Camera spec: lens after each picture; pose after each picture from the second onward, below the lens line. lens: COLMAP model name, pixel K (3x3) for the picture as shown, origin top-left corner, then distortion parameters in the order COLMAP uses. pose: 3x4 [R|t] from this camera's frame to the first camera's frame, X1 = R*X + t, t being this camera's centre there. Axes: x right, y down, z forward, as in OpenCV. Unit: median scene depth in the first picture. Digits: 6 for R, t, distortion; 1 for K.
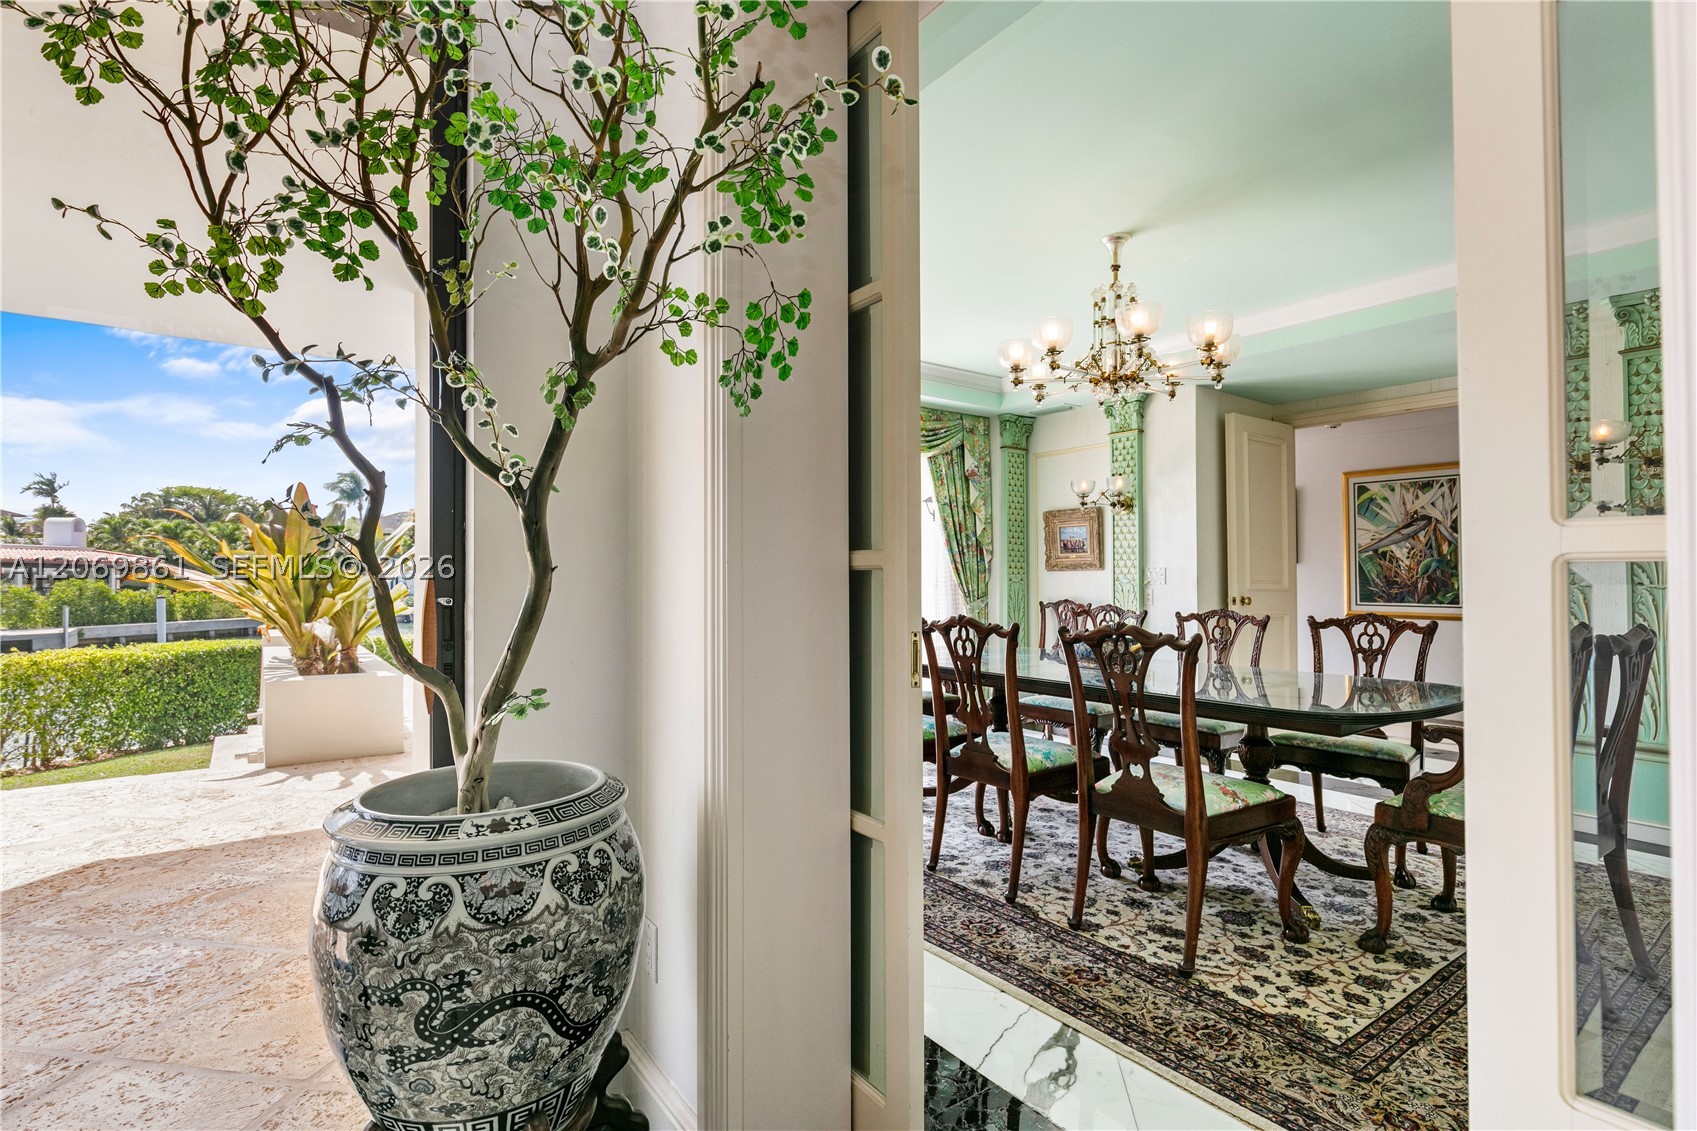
lens RADIAL K [[822.0, 0, 855.2], [0, 822.0, 551.6], [0, 0, 1]] dist [-0.002046, 0.000112]
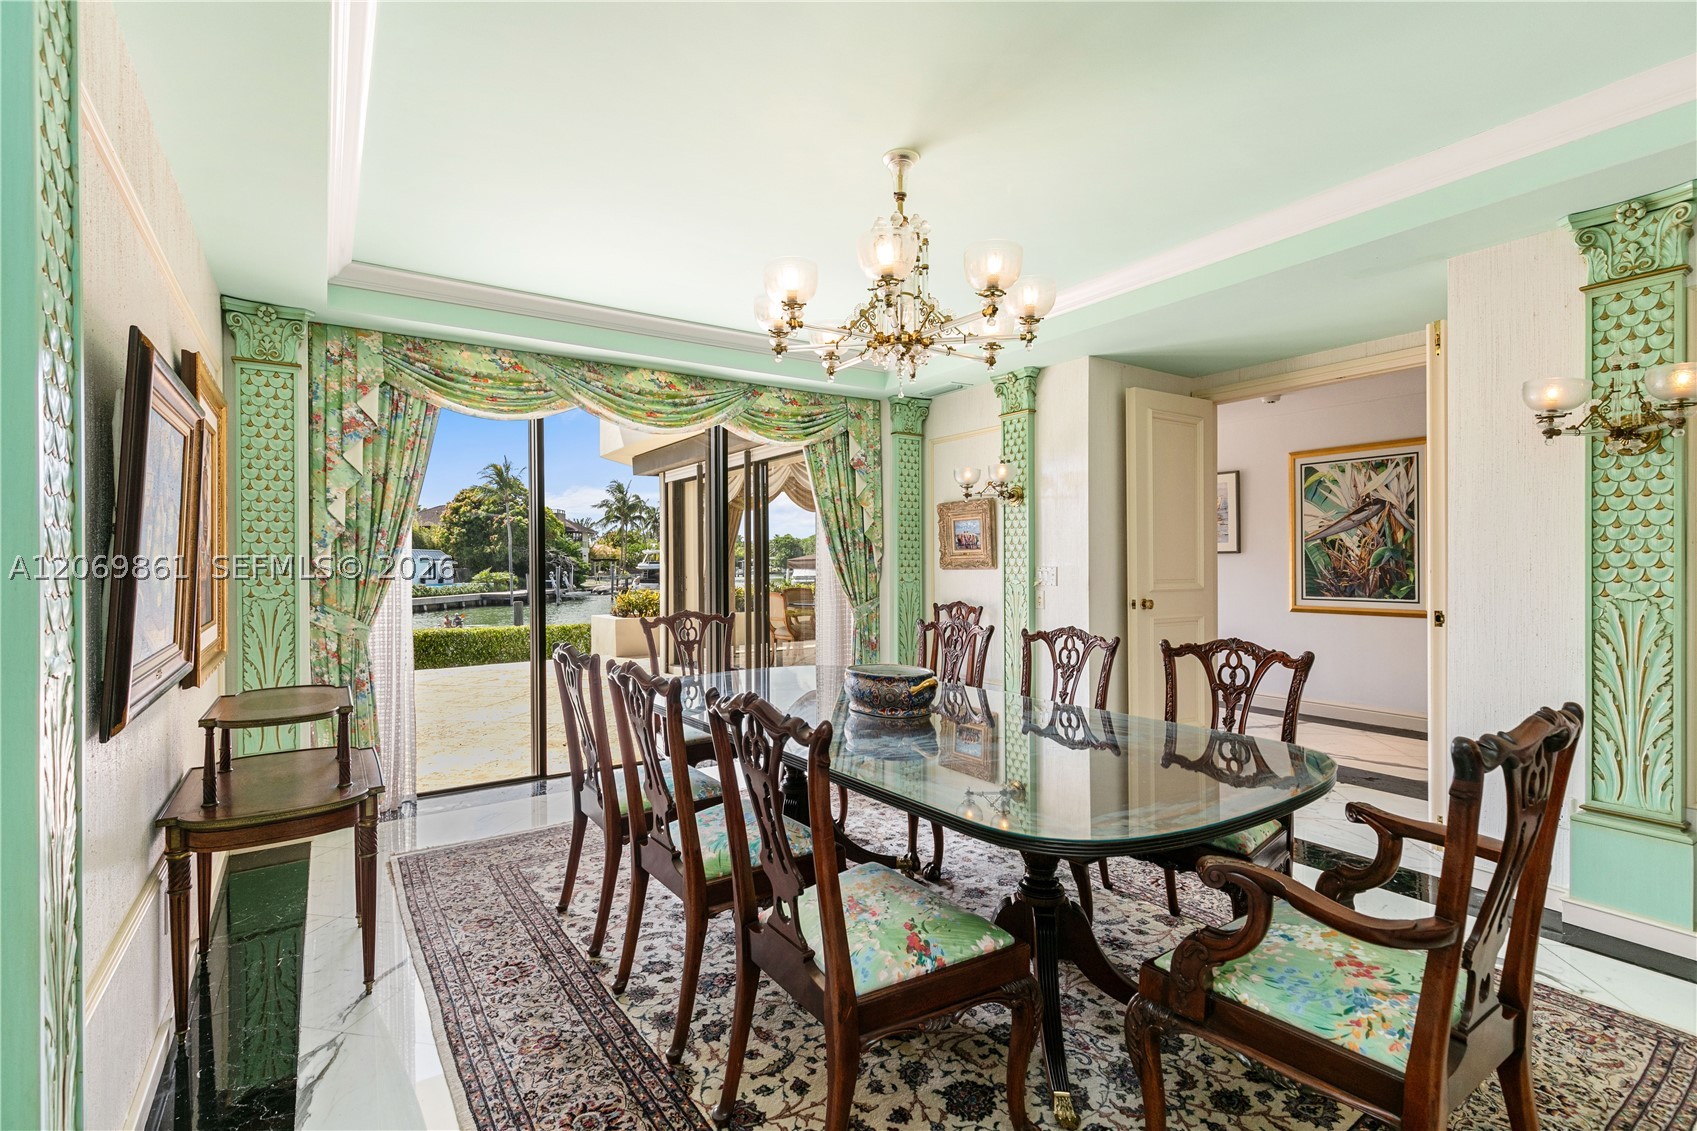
lens RADIAL K [[784.8, 0, 840.9], [0, 784.8, 561.3], [0, 0, 1]] dist [0.011387, -0.002282]
pose [[0.999263, -0.015588, -0.035084, 0.156601], [0.016696, 0.999364, 0.031520, -0.014823], [0.034570, -0.032083, 0.998887, 0.137632]]
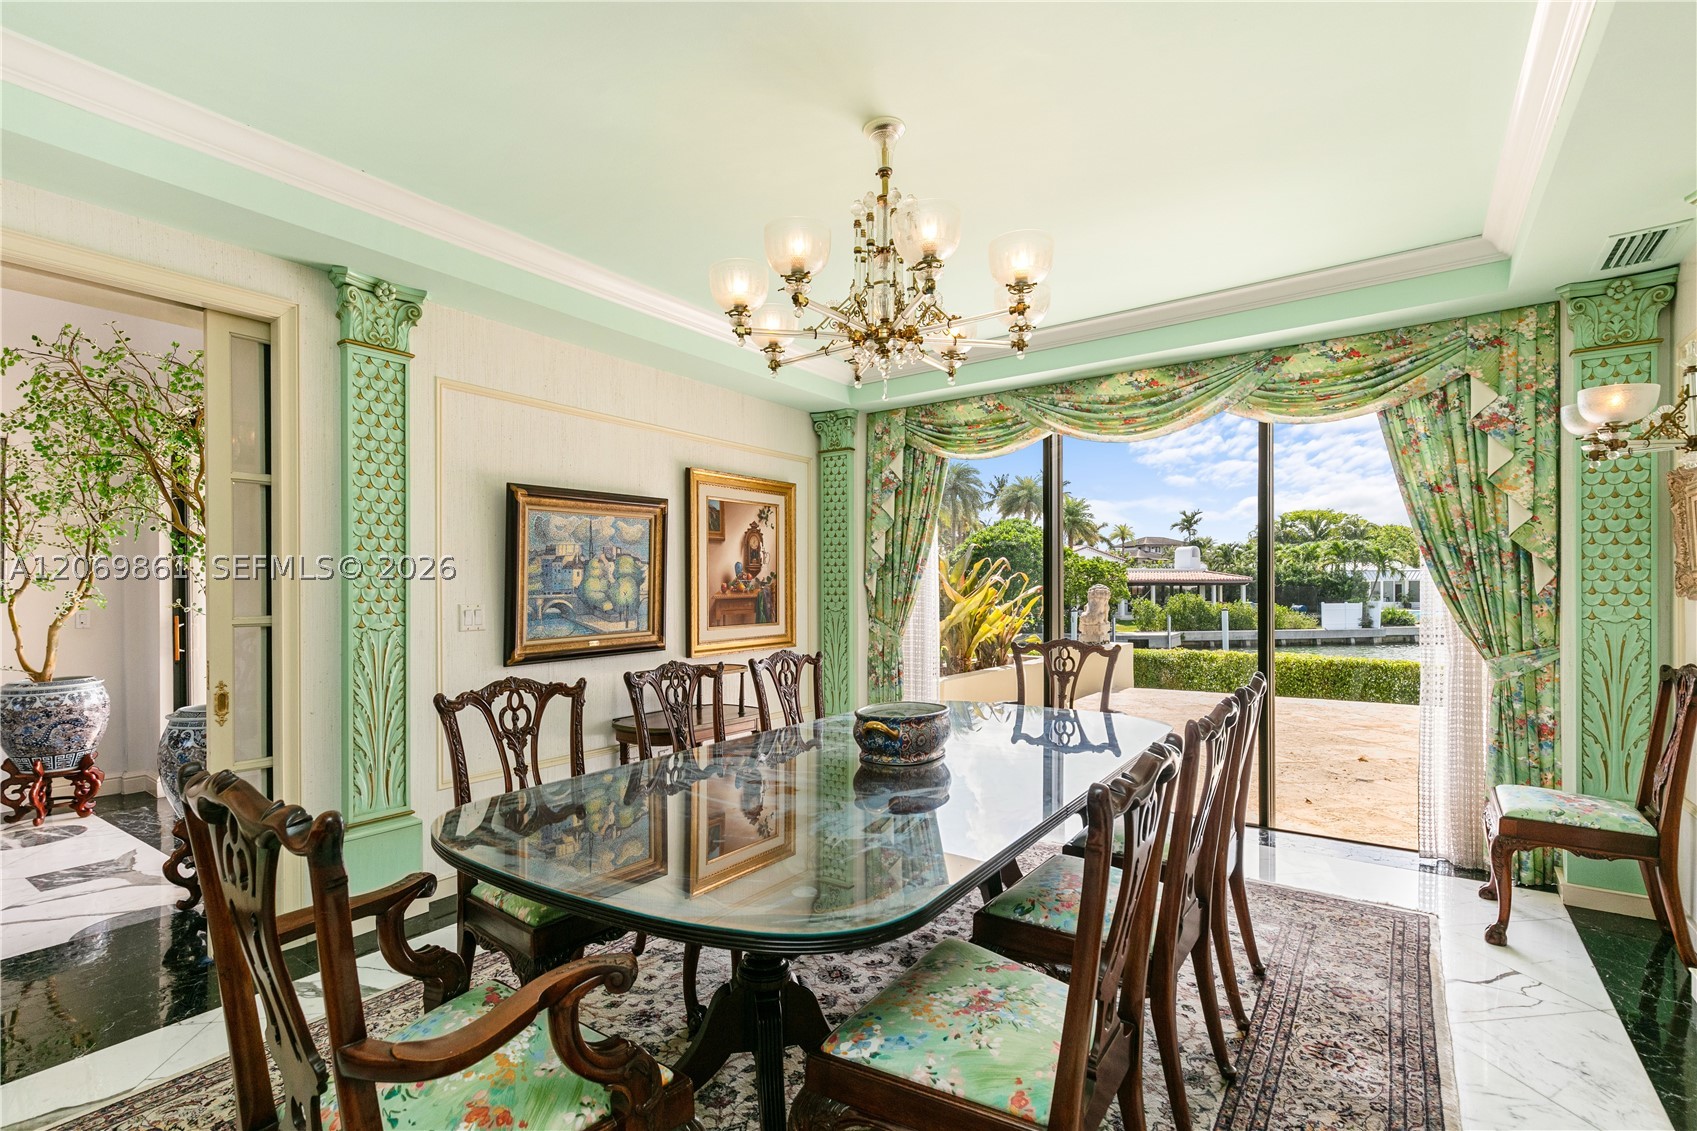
lens RADIAL K [[784.8, 0, 801.7], [0, 784.8, 590.1], [0, 0, 1]] dist [0.011387, -0.002282]
pose [[0.300511, -0.009865, -0.953727, 0.519016], [0.039238, 0.999228, 0.002027, -0.001628], [0.952971, -0.038031, 0.300666, 0.415058]]
